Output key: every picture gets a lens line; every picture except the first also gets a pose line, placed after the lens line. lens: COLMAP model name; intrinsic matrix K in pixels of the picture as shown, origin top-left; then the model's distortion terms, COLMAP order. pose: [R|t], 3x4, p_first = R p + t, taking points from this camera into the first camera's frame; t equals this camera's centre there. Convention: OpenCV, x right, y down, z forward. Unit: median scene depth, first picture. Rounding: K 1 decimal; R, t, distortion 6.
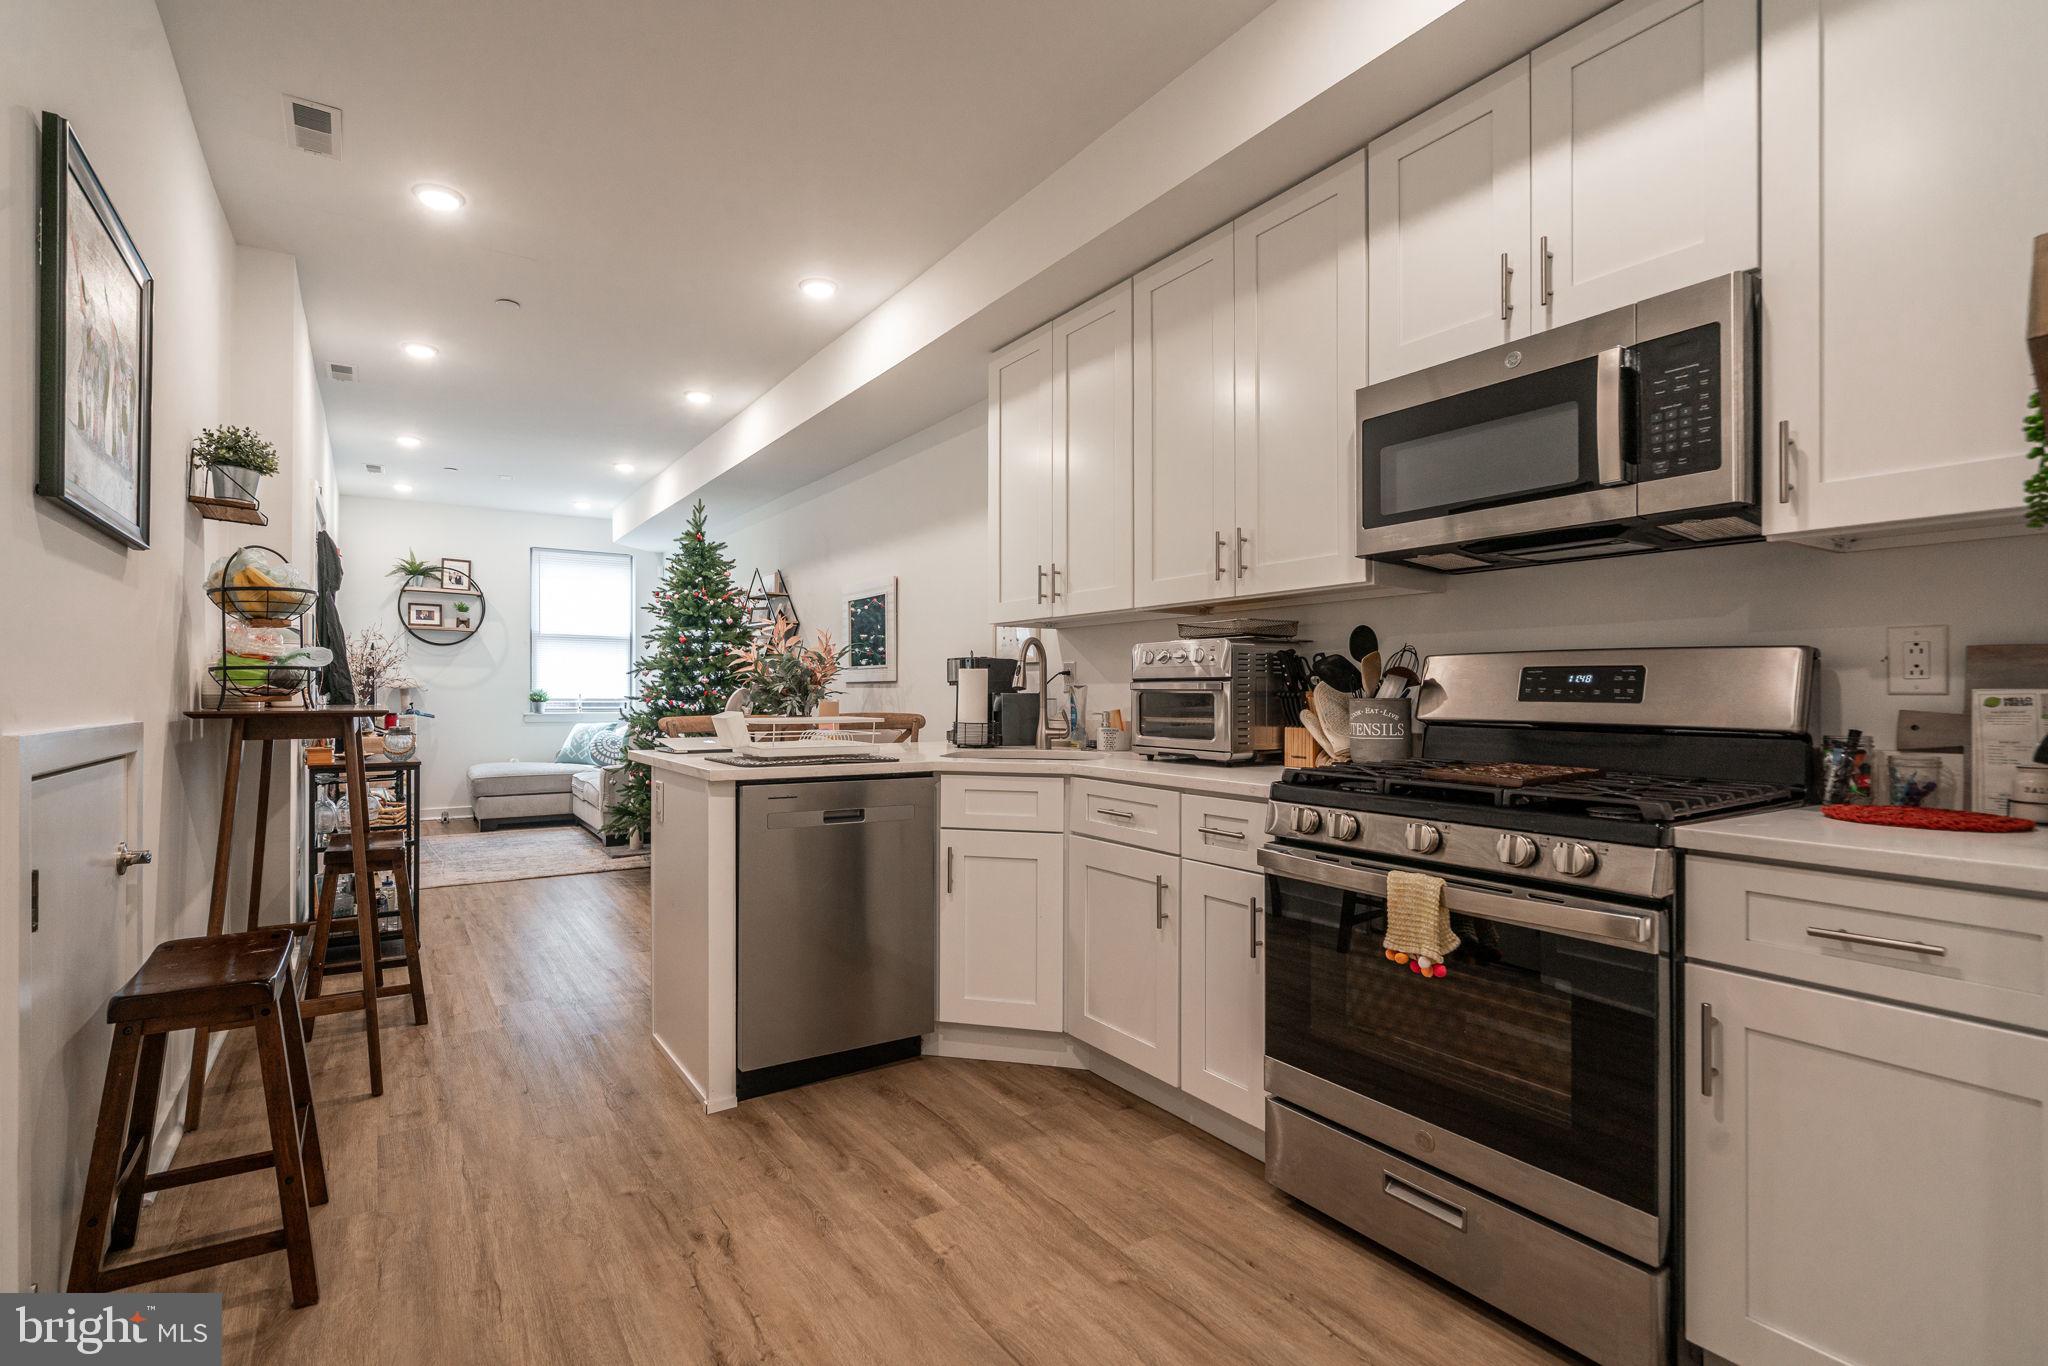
lens RADIAL K [[928.6, 0, 1011.6], [0, 928.6, 689.2], [0, 0, 1]] dist [-0.000457, 0.000351]
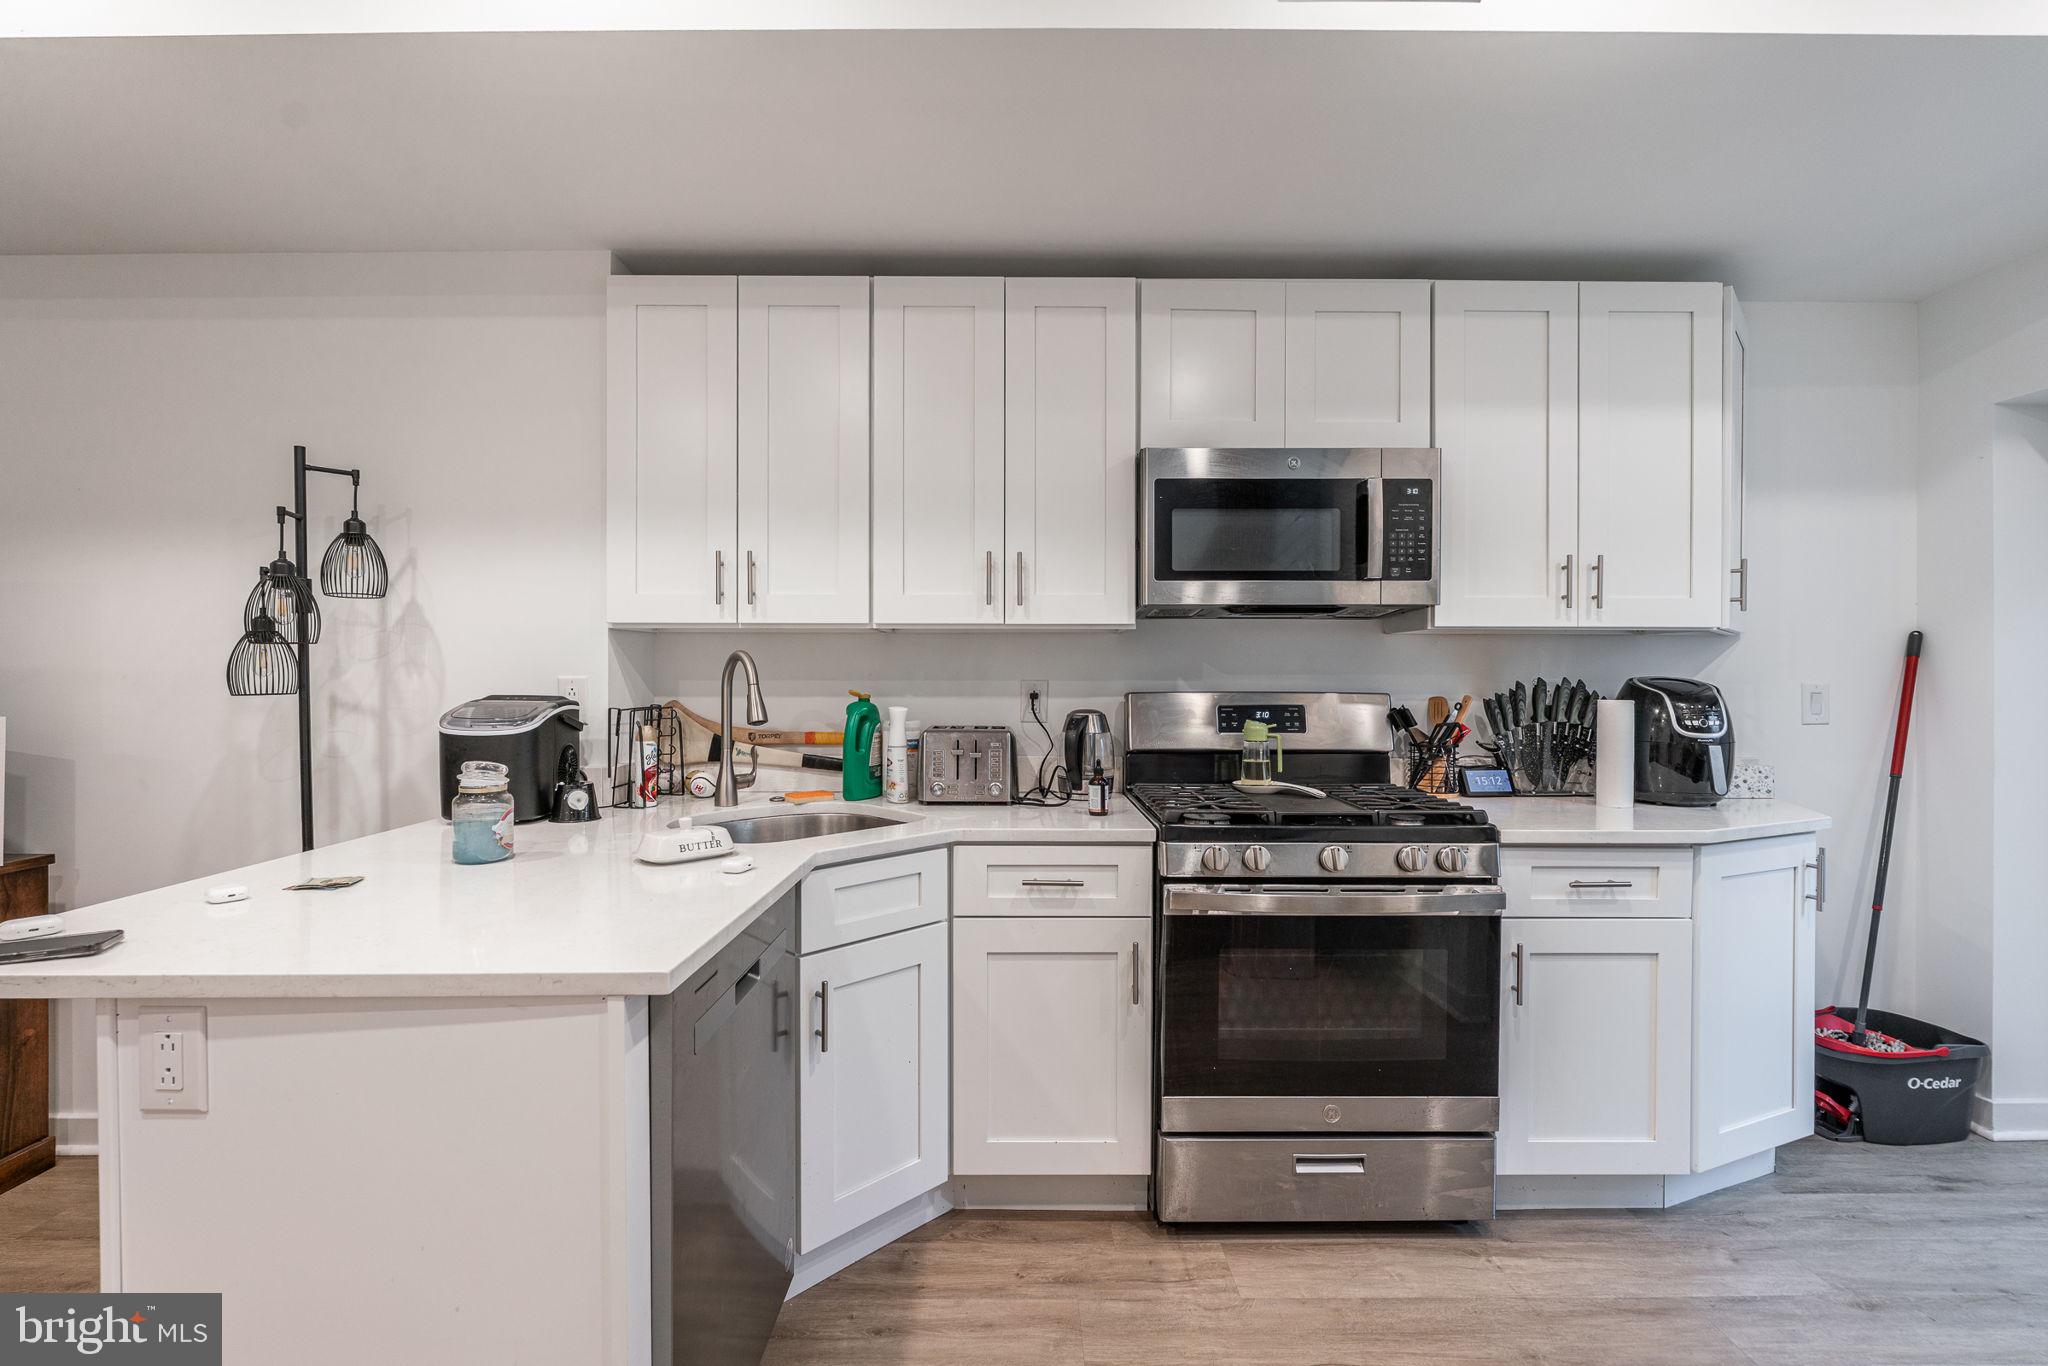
lens RADIAL K [[872.6, 0, 1024.4], [0, 872.6, 687.0], [0, 0, 1]] dist [0.002025, -0.000010]
pose [[0.564458, -0.000114, 0.825462, -0.606690], [-0.000762, 0.999999, 0.000659, -0.052513], [-0.825461, -0.001001, 0.564458, 0.599602]]
